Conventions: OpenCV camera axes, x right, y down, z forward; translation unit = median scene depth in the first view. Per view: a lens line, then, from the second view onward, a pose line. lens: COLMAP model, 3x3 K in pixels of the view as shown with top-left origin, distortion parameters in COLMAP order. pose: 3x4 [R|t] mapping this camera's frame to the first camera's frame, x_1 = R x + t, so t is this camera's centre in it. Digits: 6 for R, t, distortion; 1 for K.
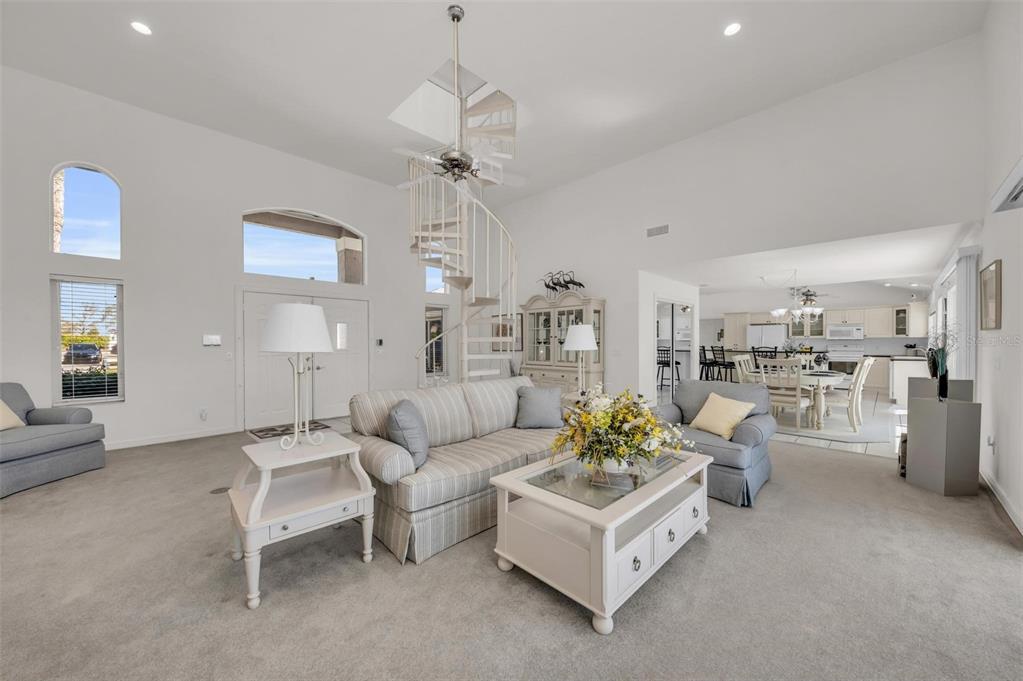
lens RADIAL K [[377.3, 0, 516.5], [0, 377.3, 343.2], [0, 0, 1]] dist [0.011173, -0.001572]
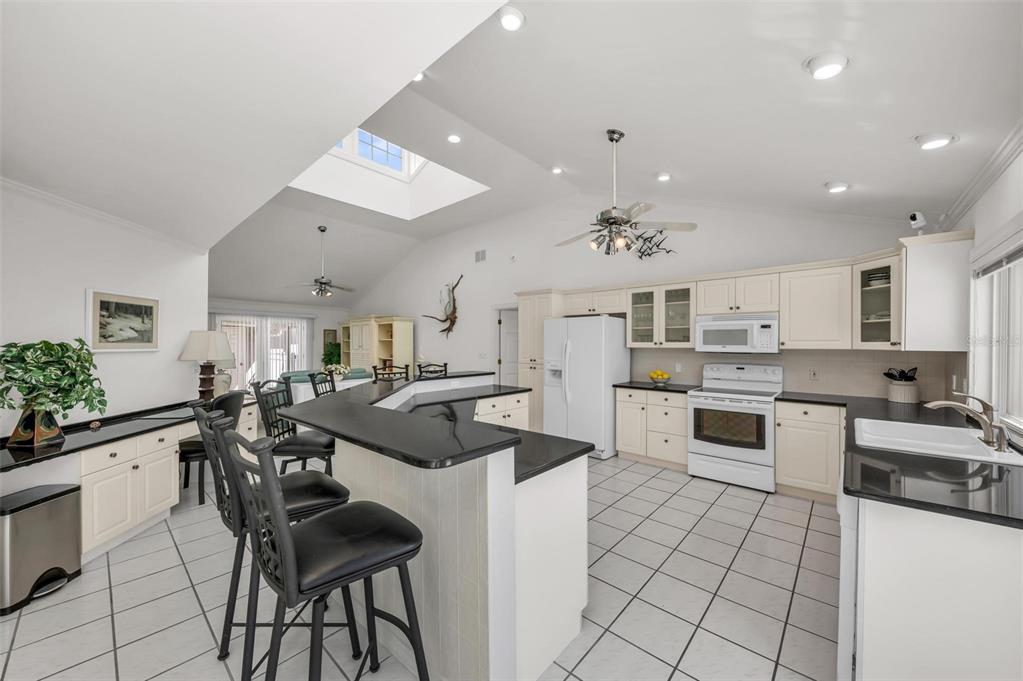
lens RADIAL K [[377.3, 0, 508.8], [0, 377.3, 343.9], [0, 0, 1]] dist [0.011173, -0.001572]
pose [[0.999231, 0.005889, 0.038768, 0.664927], [-0.005777, 0.999979, -0.003005, -0.017565], [-0.038785, 0.002779, 0.999244, 0.668679]]
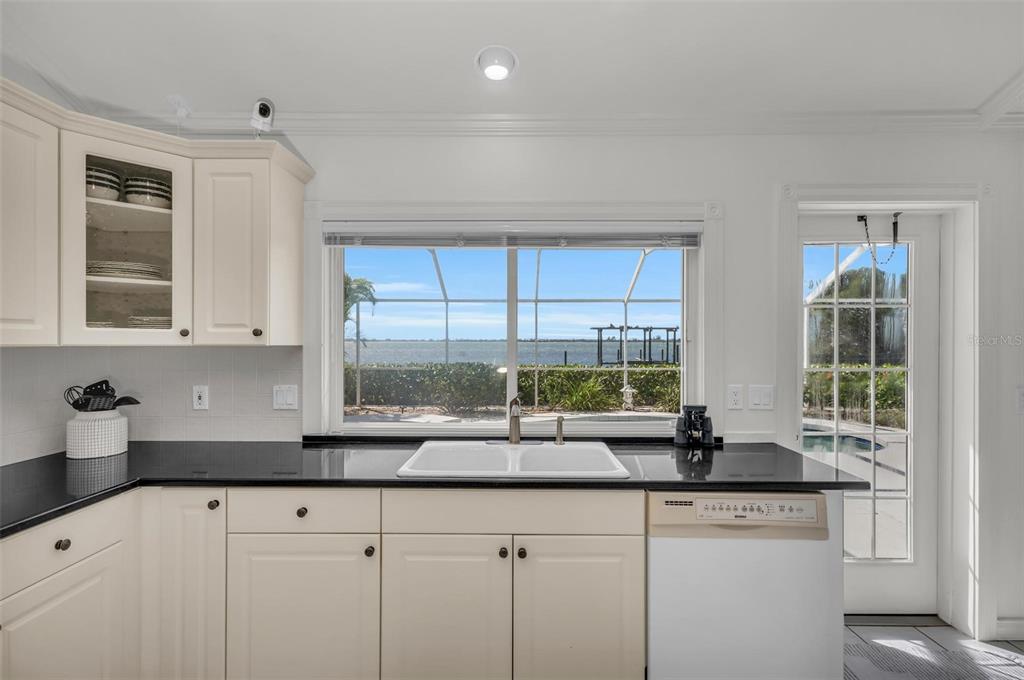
lens RADIAL K [[496.2, 0, 508.3], [0, 496.2, 340.9], [0, 0, 1]] dist [0.019467, 0.000314]
pose [[-0.699914, 0.004020, 0.714215, 0.755825], [0.003737, 0.999991, -0.001966, -0.016249], [-0.714217, 0.001293, -0.699923, 1.026776]]
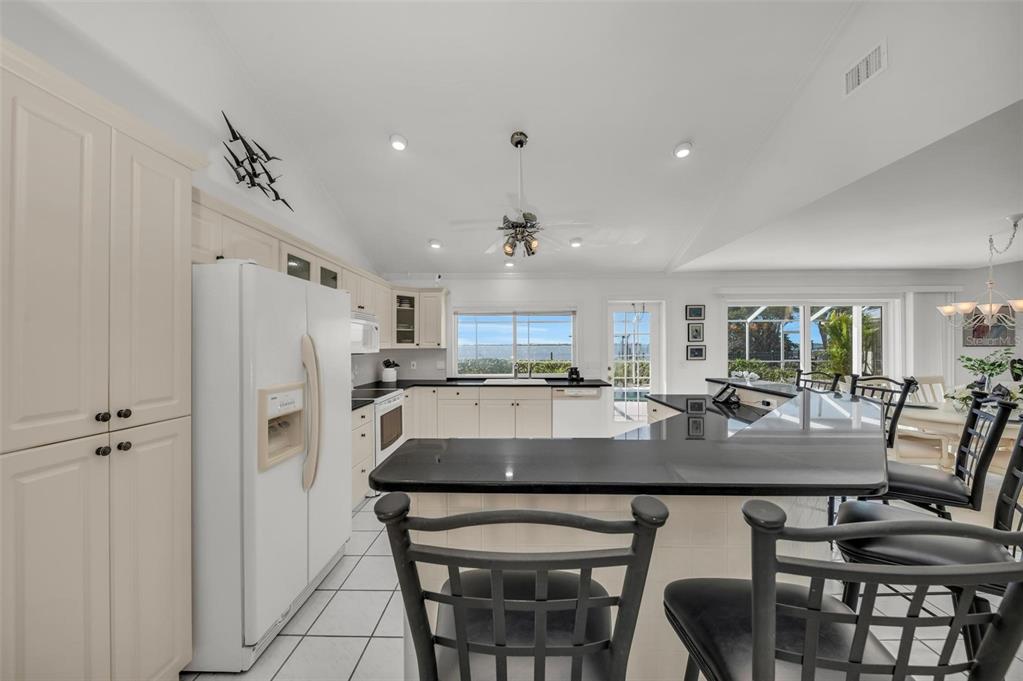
lens RADIAL K [[377.3, 0, 511.7], [0, 377.3, 343.2], [0, 0, 1]] dist [0.011173, -0.001572]
pose [[-0.701181, 0.008995, 0.712927, 0.528757], [0.006320, 0.999960, -0.006400, -0.018112], [-0.712955, 0.000018, -0.701209, 1.254821]]
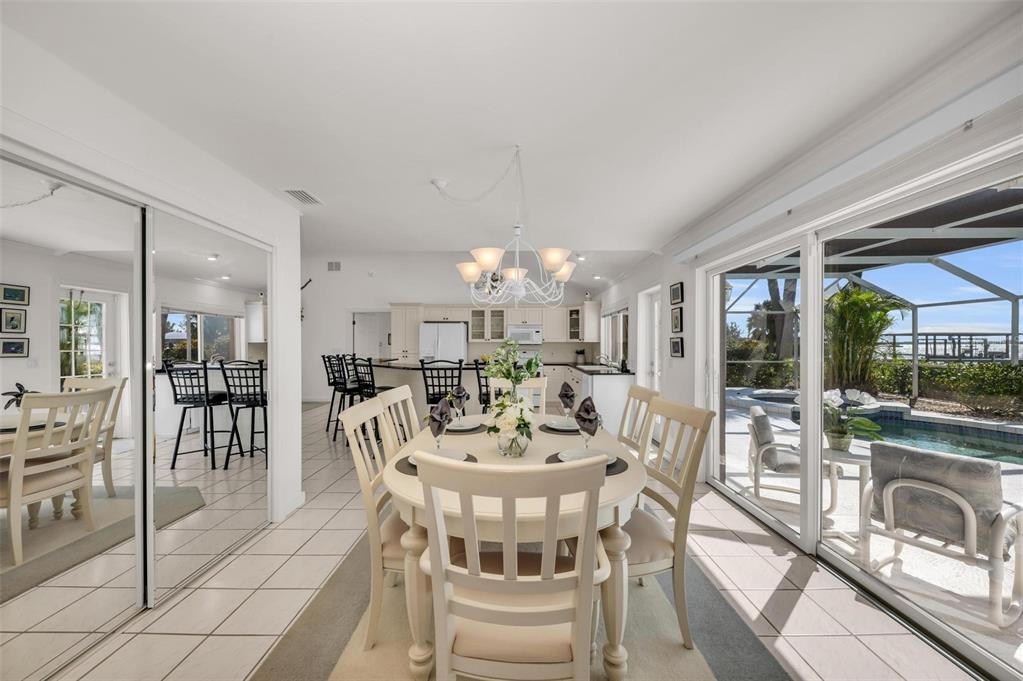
lens RADIAL K [[377.3, 0, 510.7], [0, 377.3, 343.8], [0, 0, 1]] dist [0.011173, -0.001572]
pose [[0.720837, 0.005069, 0.693086, 0.312223], [-0.001881, 0.999984, -0.005358, -0.006958], [-0.693102, 0.002558, 0.720835, 0.481966]]
